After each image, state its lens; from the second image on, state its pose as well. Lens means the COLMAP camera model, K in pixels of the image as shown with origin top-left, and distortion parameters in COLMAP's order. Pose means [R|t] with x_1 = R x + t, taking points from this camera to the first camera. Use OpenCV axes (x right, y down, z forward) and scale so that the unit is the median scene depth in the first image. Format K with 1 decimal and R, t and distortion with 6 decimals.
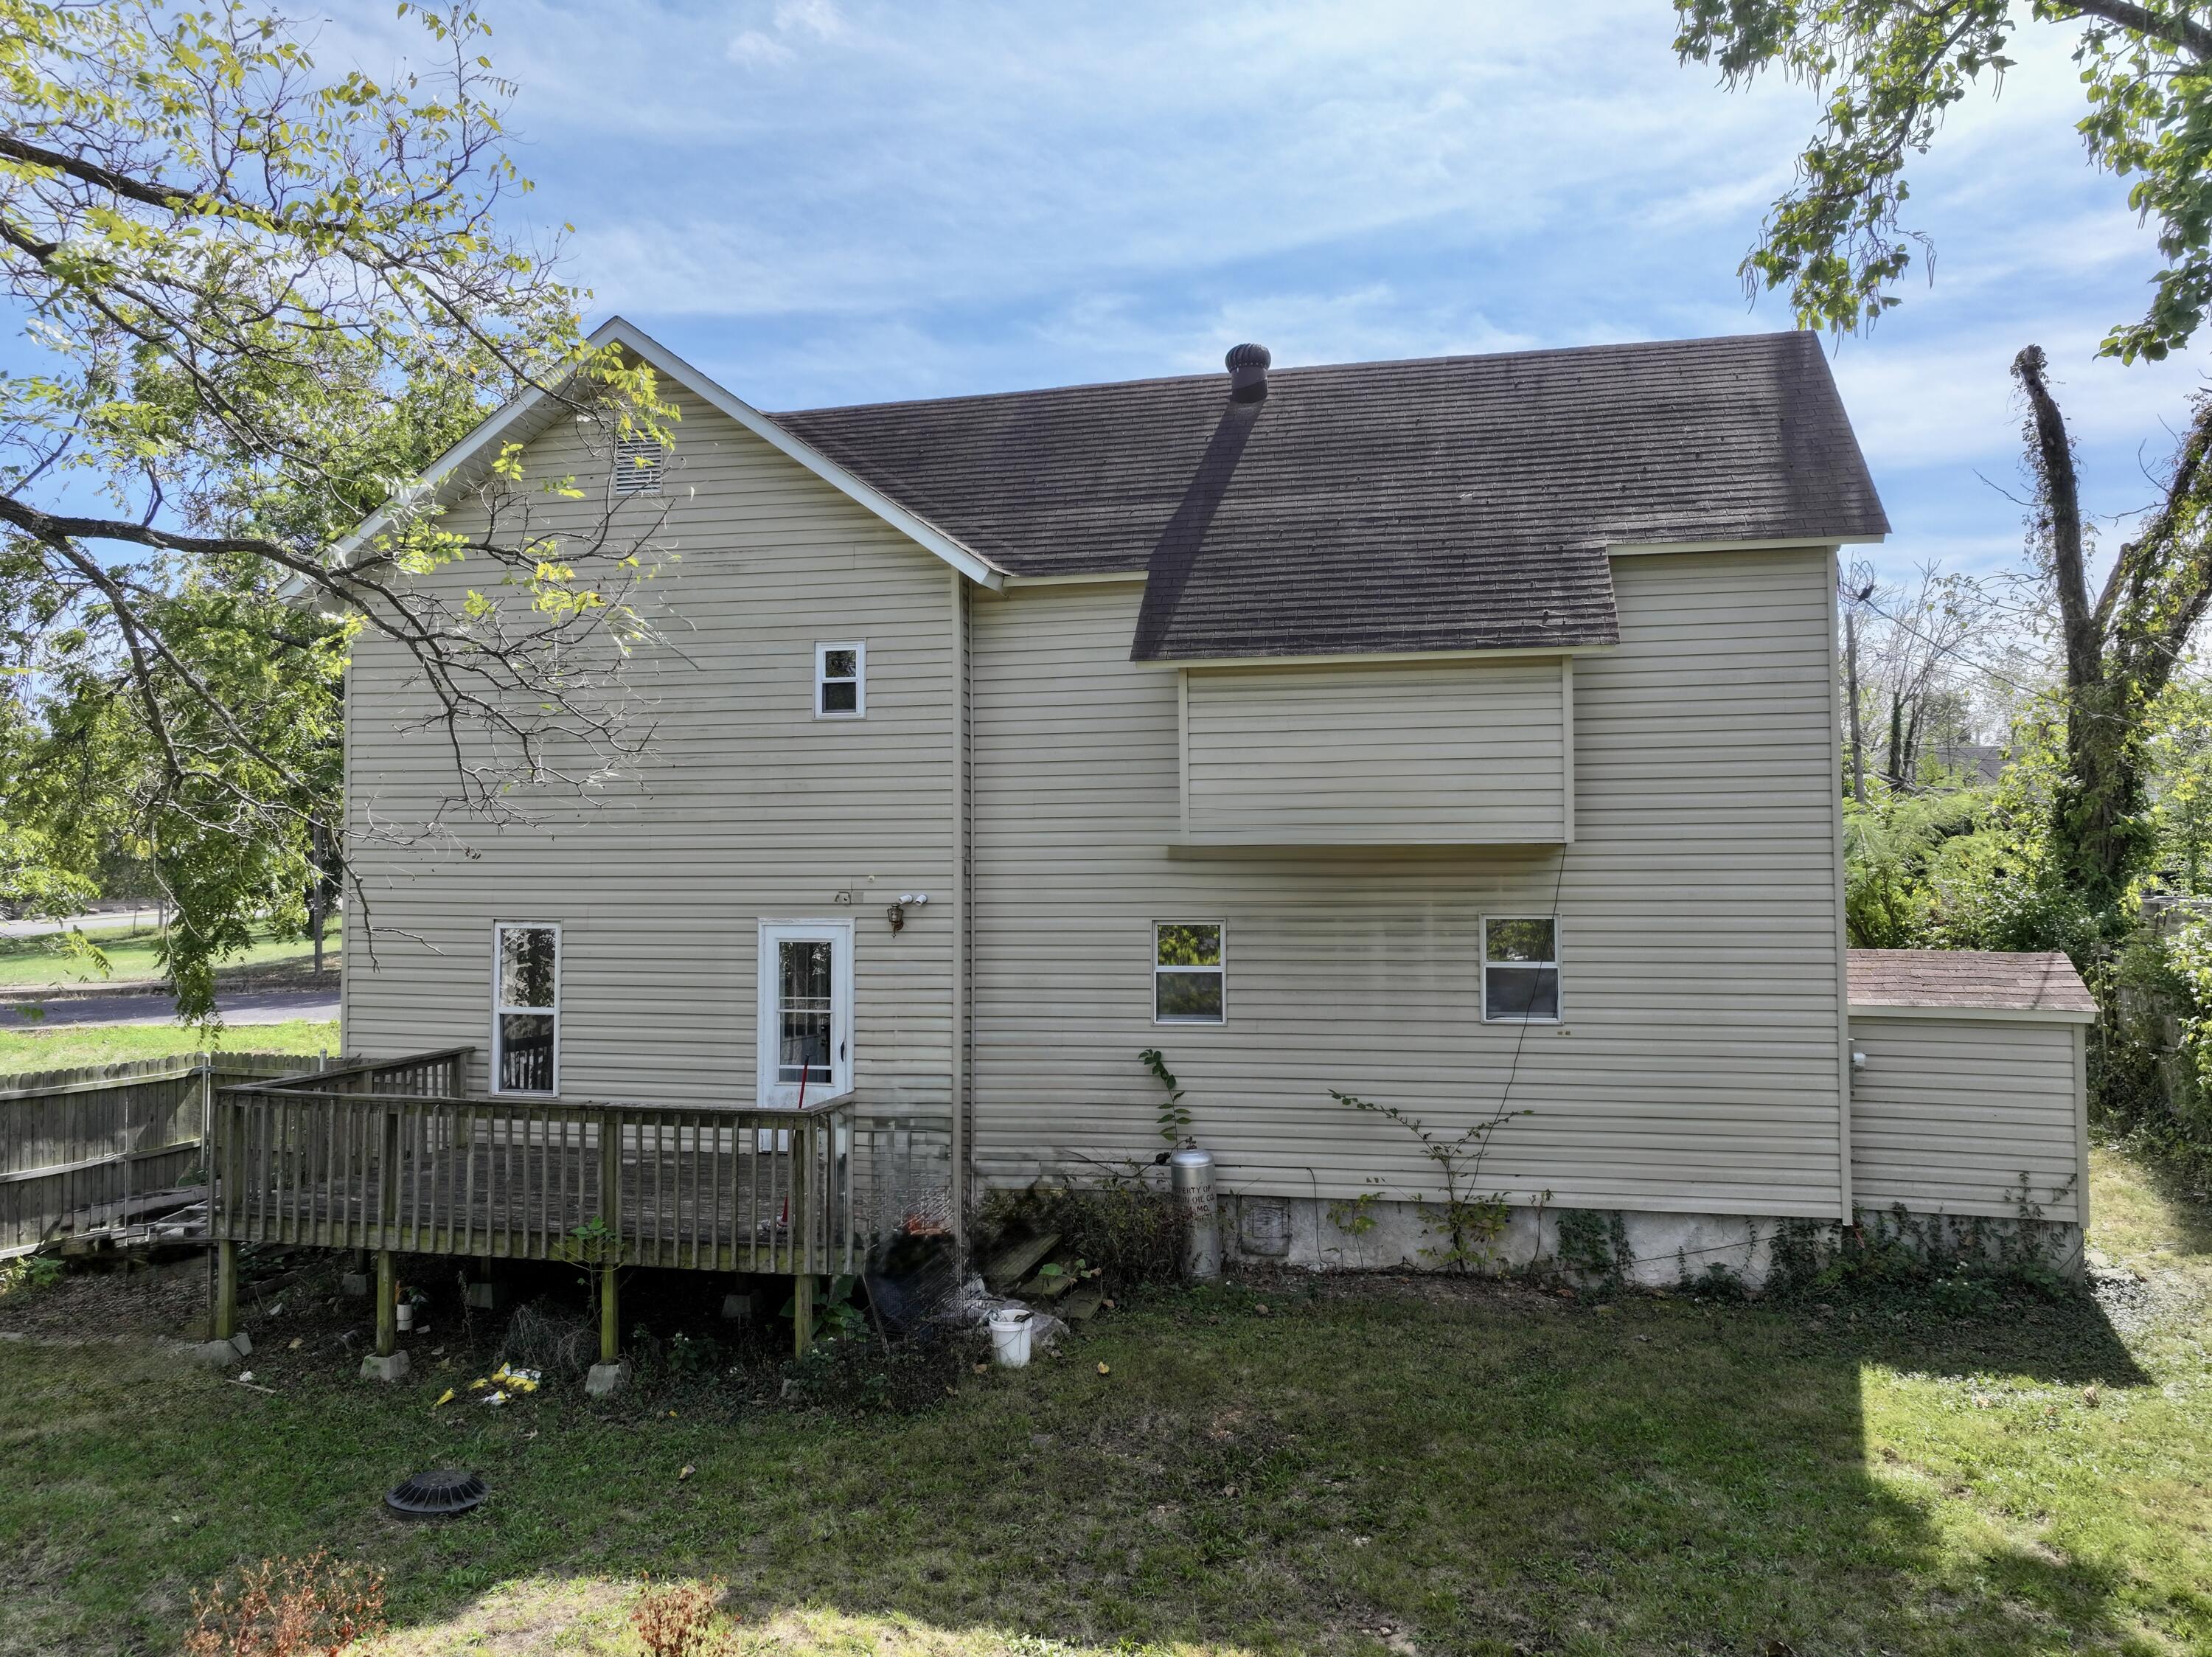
lens RADIAL K [[1570.2, 0, 1109.3], [0, 1570.2, 818.8], [0, 0, 1]] dist [0.004311, 0.014561]
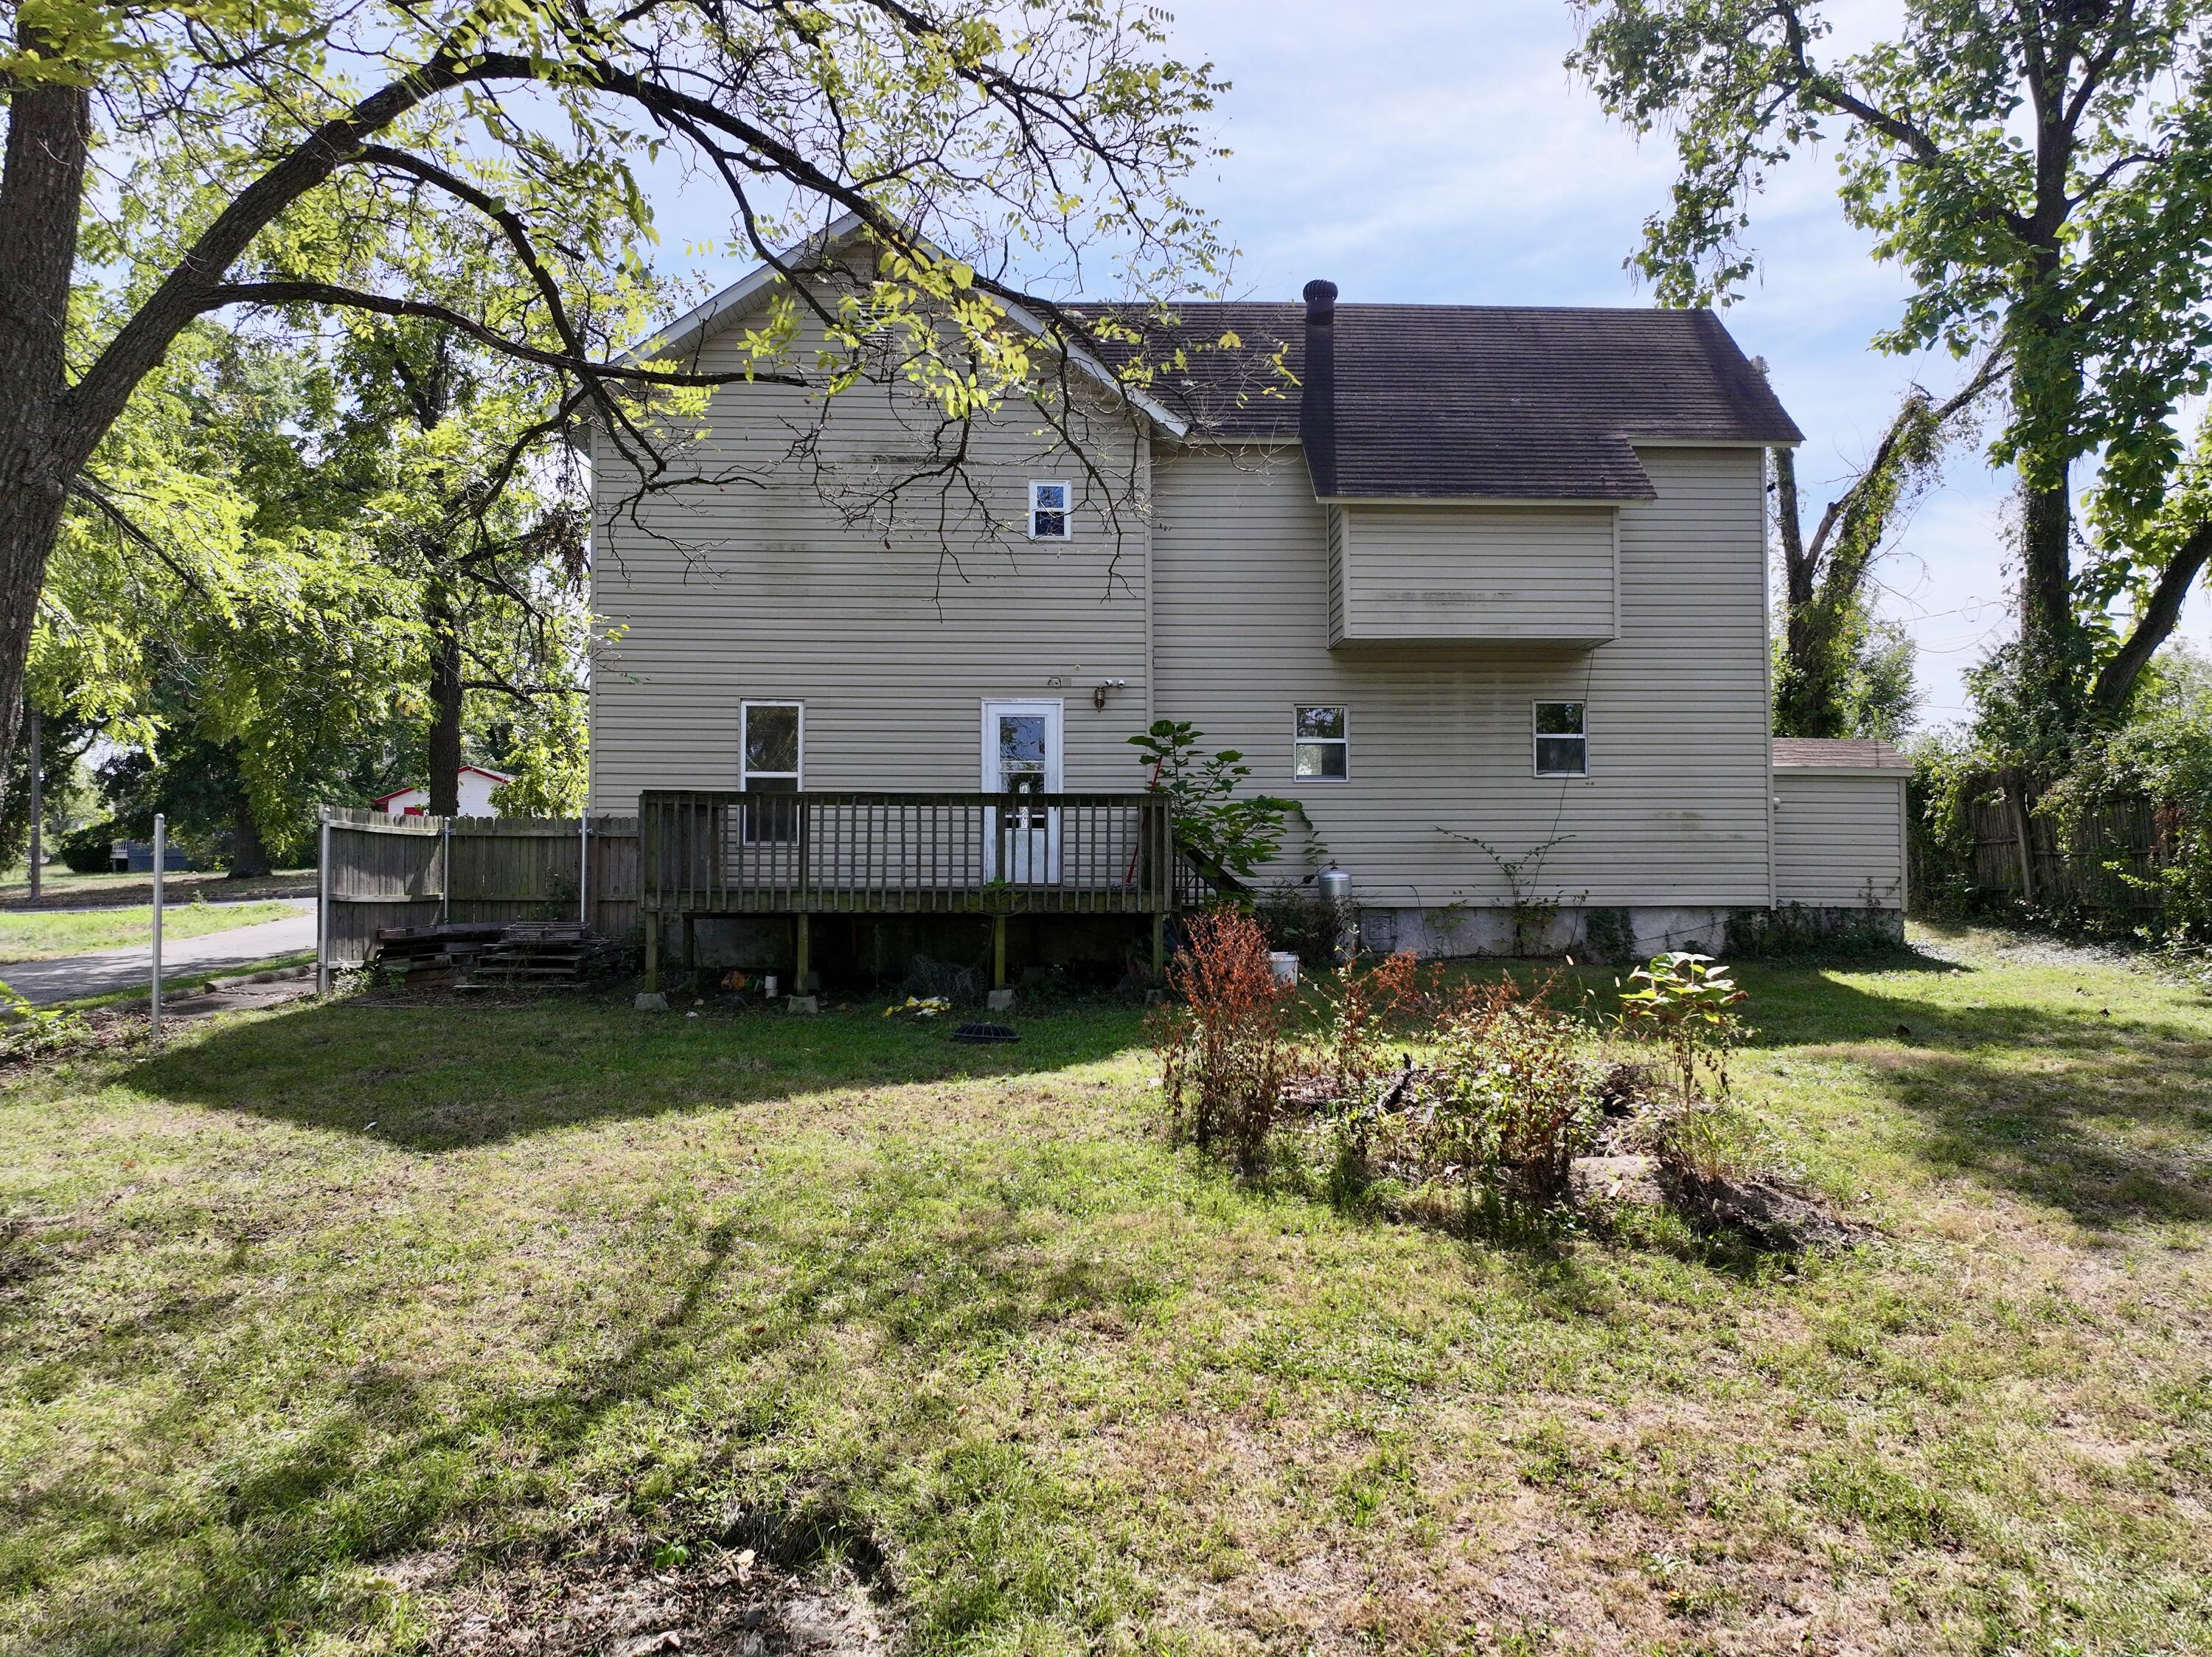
lens RADIAL K [[1570.2, 0, 1109.3], [0, 1570.2, 818.8], [0, 0, 1]] dist [0.004311, 0.014561]
pose [[0.964968, 0.012542, 0.262069, -0.460797], [-0.011613, 0.999920, -0.005094, 0.167682], [-0.262112, 0.001872, 0.965036, -0.228442]]
